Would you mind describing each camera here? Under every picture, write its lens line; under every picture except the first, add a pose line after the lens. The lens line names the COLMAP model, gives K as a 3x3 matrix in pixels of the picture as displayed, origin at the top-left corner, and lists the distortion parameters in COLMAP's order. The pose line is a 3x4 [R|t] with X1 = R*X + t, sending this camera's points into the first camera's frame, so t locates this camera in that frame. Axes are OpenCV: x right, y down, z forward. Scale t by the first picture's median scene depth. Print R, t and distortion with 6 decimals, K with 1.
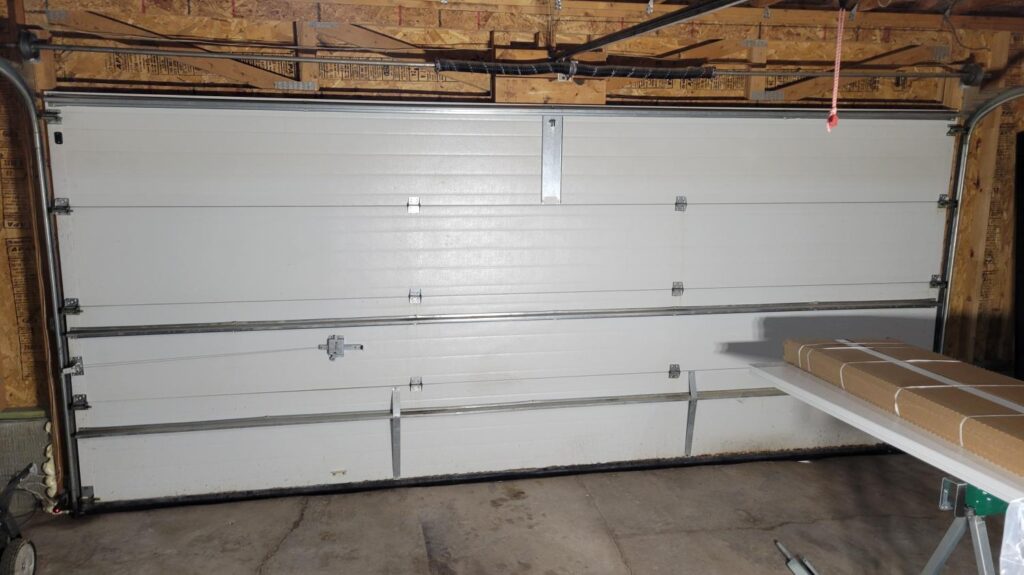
lens RADIAL K [[761.1, 0, 512.0], [0, 761.1, 287.5], [0, 0, 1]] dist [0.025305, 0.003590]
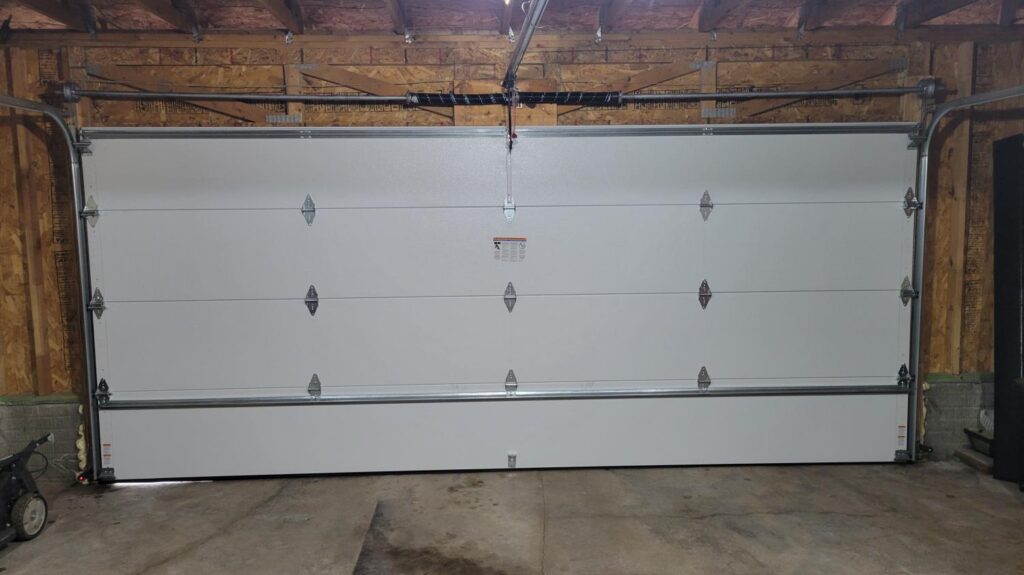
lens RADIAL K [[761.1, 0, 512.0], [0, 761.1, 287.5], [0, 0, 1]] dist [0.025305, 0.003590]
pose [[0.987890, -0.007127, -0.154992, 0.223518], [-0.003172, 0.997808, -0.066101, 0.064628], [0.155123, 0.065792, 0.985702, -0.075147]]
